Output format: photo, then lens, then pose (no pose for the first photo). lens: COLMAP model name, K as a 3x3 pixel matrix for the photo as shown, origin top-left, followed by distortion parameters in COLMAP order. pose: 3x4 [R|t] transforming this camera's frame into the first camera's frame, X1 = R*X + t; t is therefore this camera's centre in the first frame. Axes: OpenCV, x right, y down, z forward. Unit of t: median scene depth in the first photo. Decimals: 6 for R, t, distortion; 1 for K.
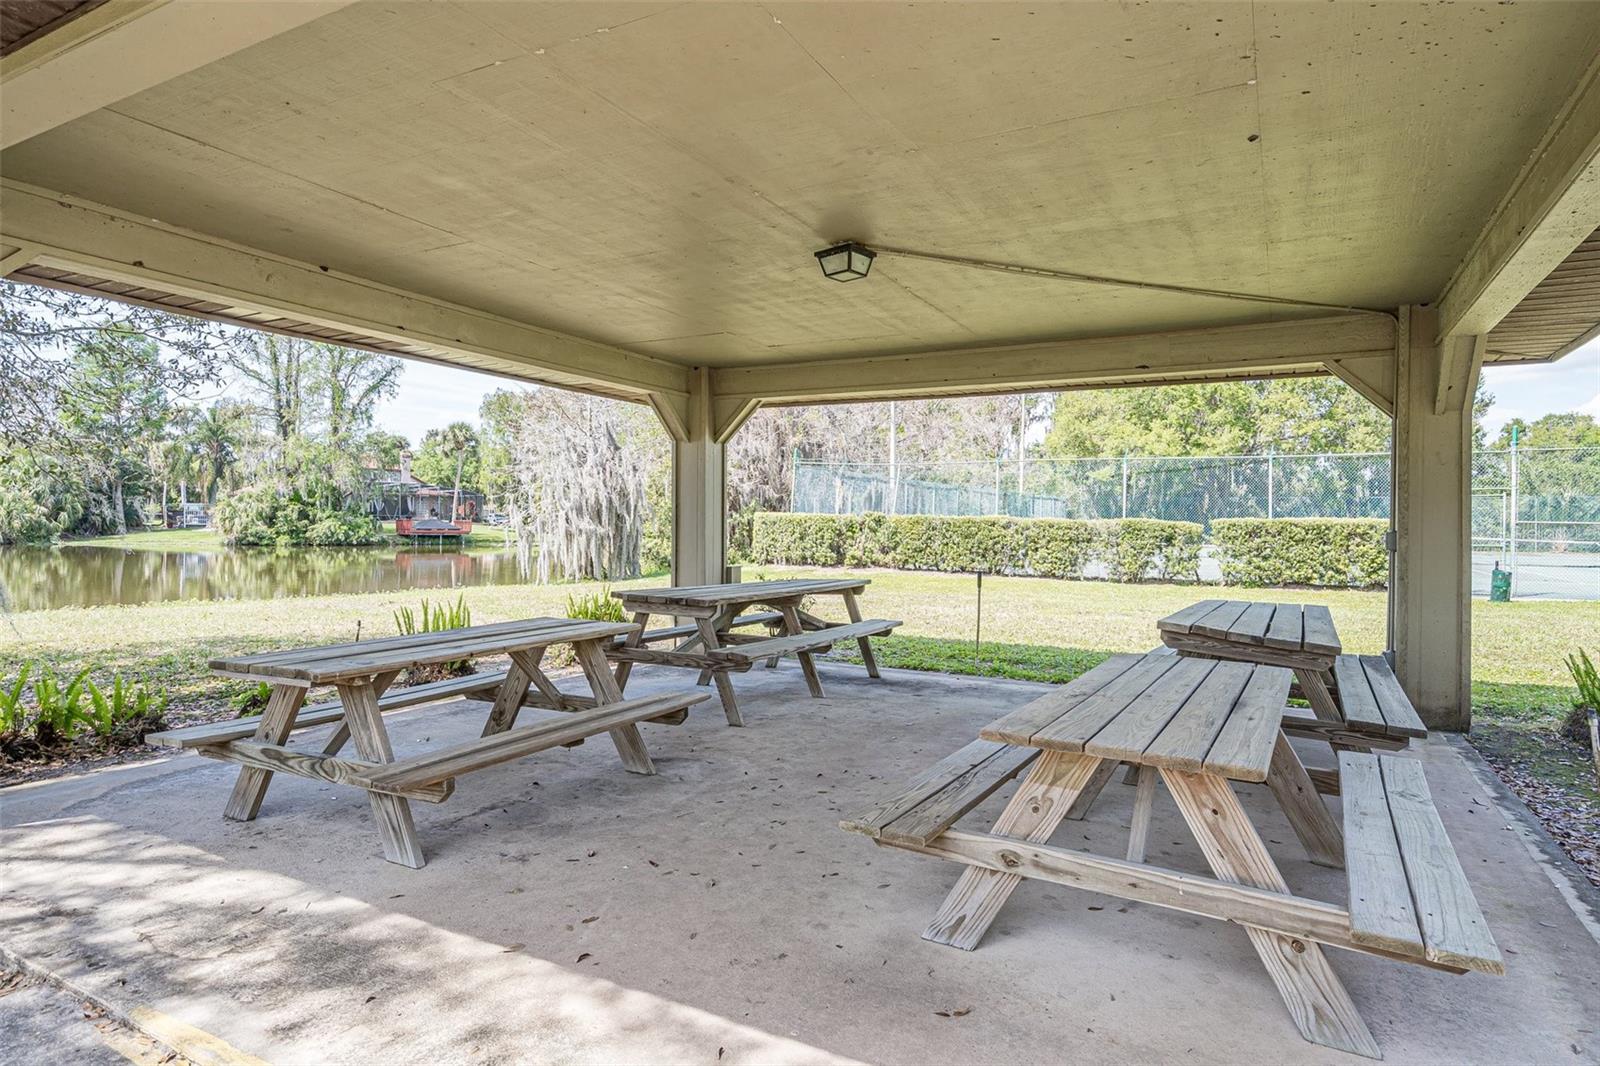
lens RADIAL K [[909.0, 0, 800.0], [0, 909.0, 533.0], [0, 0, 1]] dist [0.000379, 0.000227]
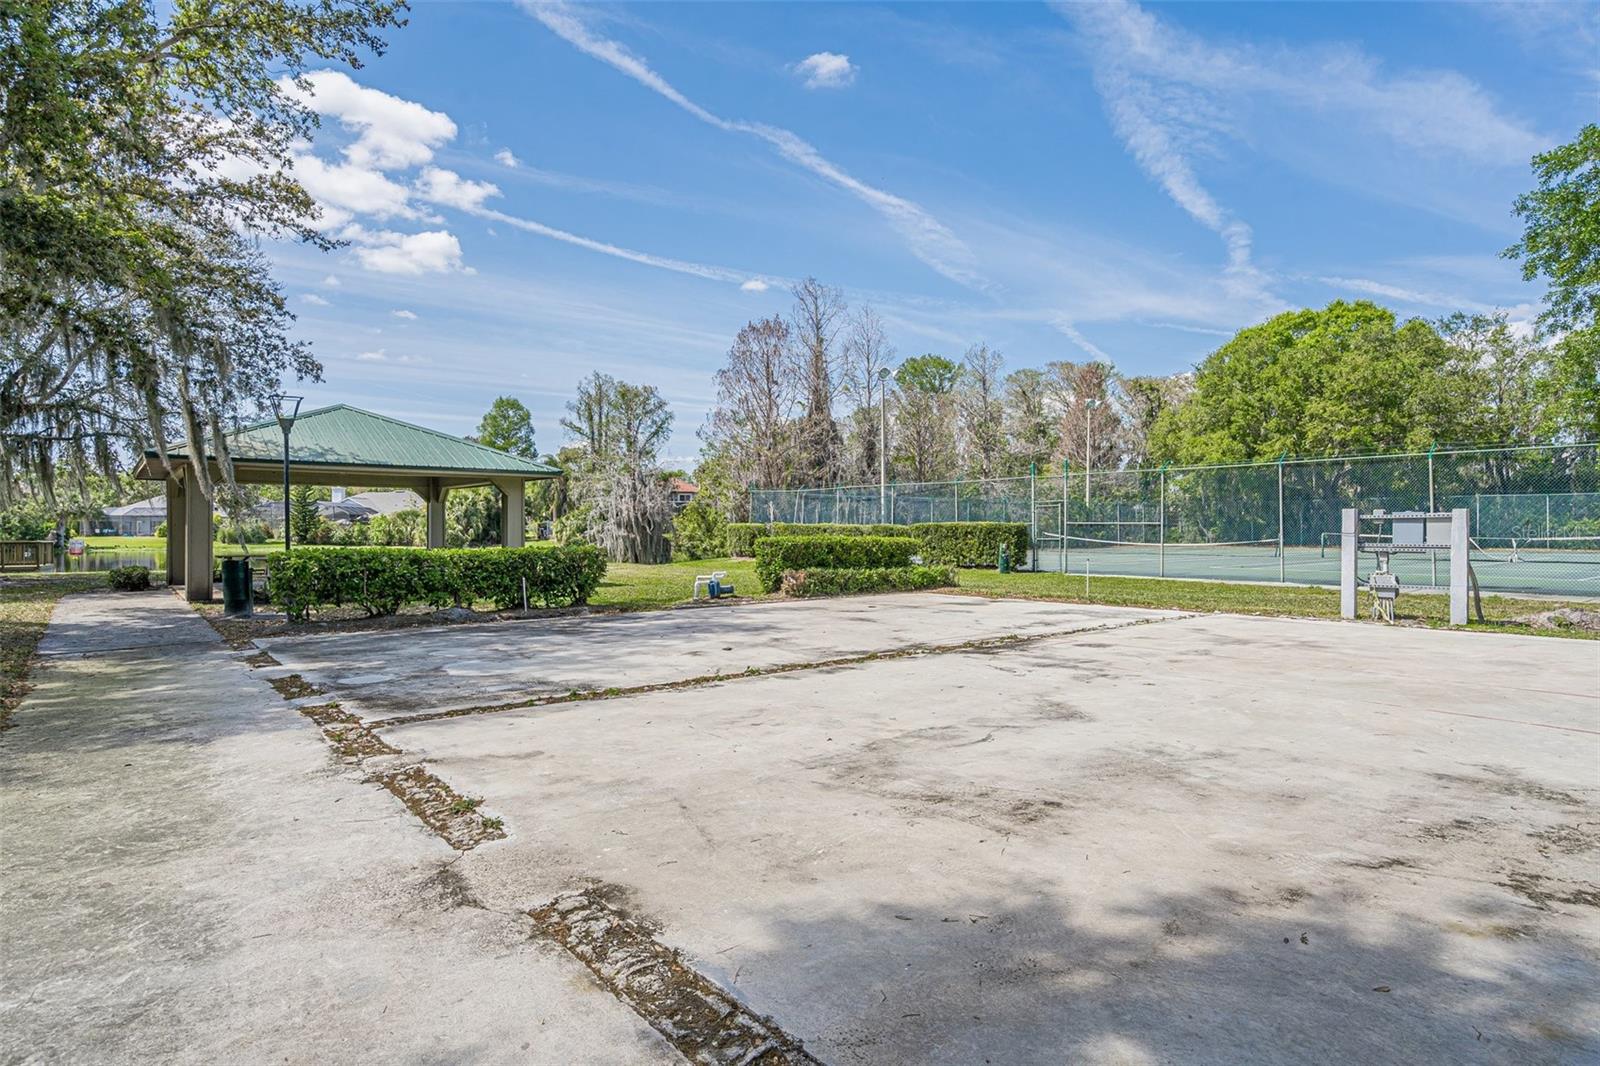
lens RADIAL K [[909.0, 0, 800.0], [0, 909.0, 533.0], [0, 0, 1]] dist [0.000379, 0.000227]
pose [[0.913861, -0.011842, -0.405854, 0.303155], [0.007919, 0.999904, -0.011343, 0.005392], [0.405950, 0.007152, 0.913867, -0.160074]]
